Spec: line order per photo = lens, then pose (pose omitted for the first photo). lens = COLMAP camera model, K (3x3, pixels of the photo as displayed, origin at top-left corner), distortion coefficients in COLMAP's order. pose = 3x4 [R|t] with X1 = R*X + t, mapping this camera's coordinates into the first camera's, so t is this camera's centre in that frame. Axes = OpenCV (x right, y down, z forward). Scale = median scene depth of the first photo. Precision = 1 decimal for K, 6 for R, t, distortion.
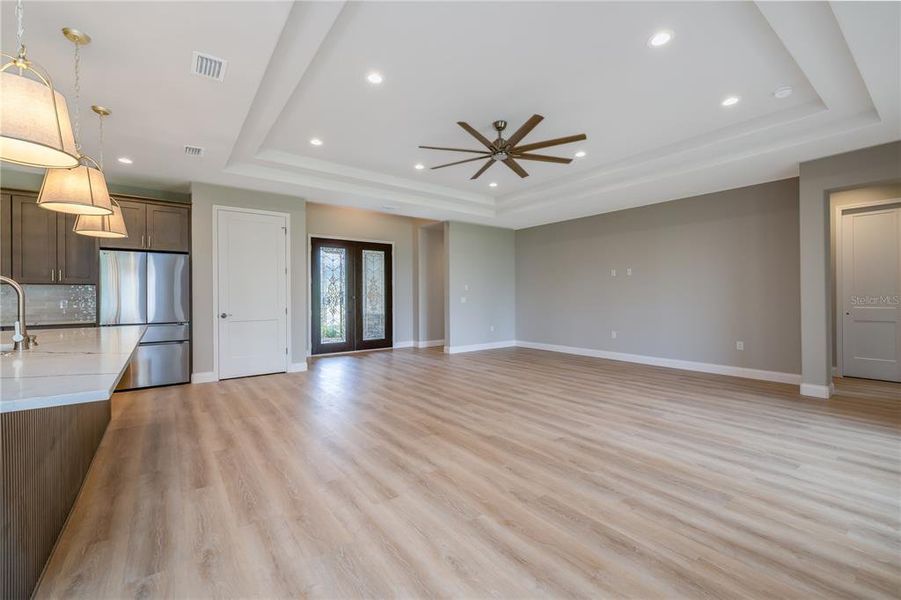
lens RADIAL K [[376.1, 0, 447.7], [0, 376.1, 299.1], [0, 0, 1]] dist [0.002571, 0.000654]
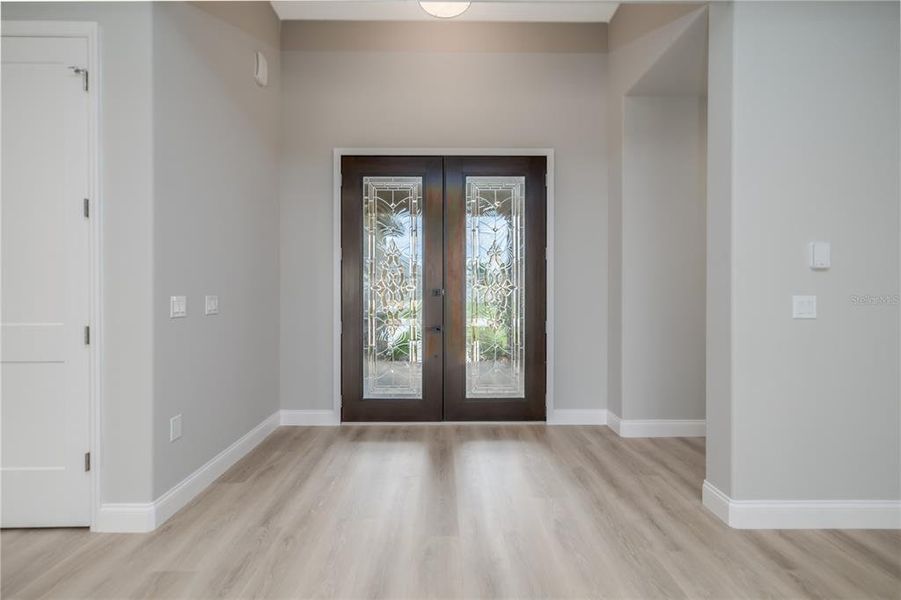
lens RADIAL K [[391.8, 0, 448.3], [0, 391.8, 291.4], [0, 0, 1]] dist [0.023512, 0.000265]
pose [[0.810208, 0.005424, -0.586118, 0.011975], [-0.007380, 0.999972, -0.000948, -0.006765], [0.586096, 0.005093, 0.810225, 0.895698]]
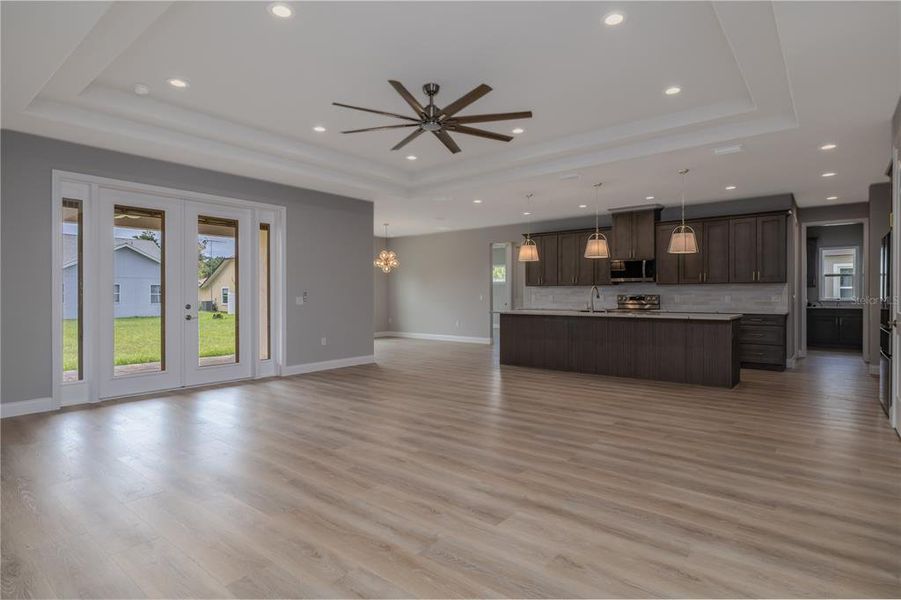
lens RADIAL K [[455.0, 0, 448.0], [0, 455.0, 293.7], [0, 0, 1]] dist [0.001388, 0.000370]
pose [[-0.967601, 0.004254, -0.252449, 0.250735], [0.003580, 0.999989, 0.003127, -0.006384], [0.252459, 0.002122, -0.967605, 1.384603]]
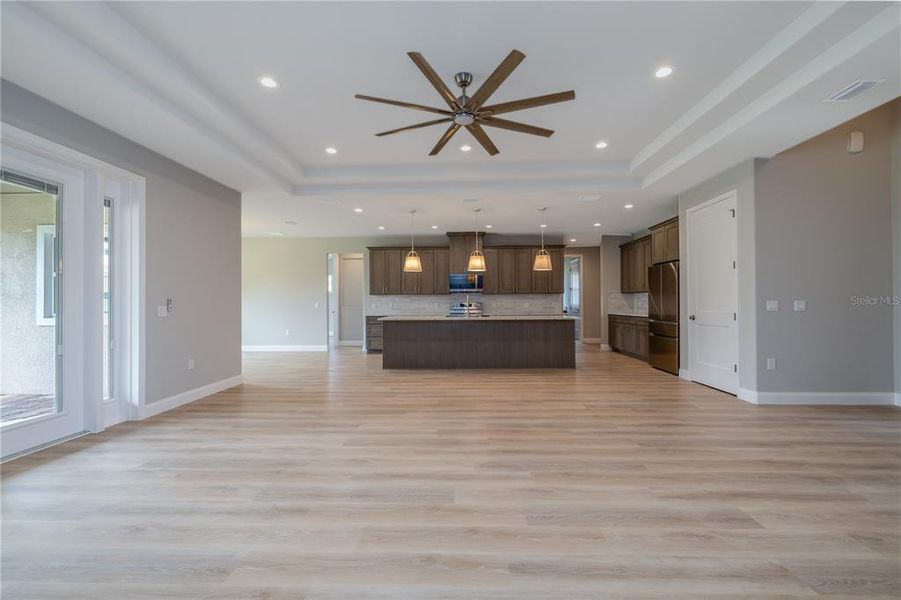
lens RADIAL K [[376.1, 0, 447.7], [0, 376.1, 299.1], [0, 0, 1]] dist [0.002571, 0.000654]
pose [[-0.626610, 0.000033, -0.779333, 0.533584], [0.004327, 0.999985, -0.003437, -0.003816], [0.779321, -0.005526, -0.626601, 1.015627]]
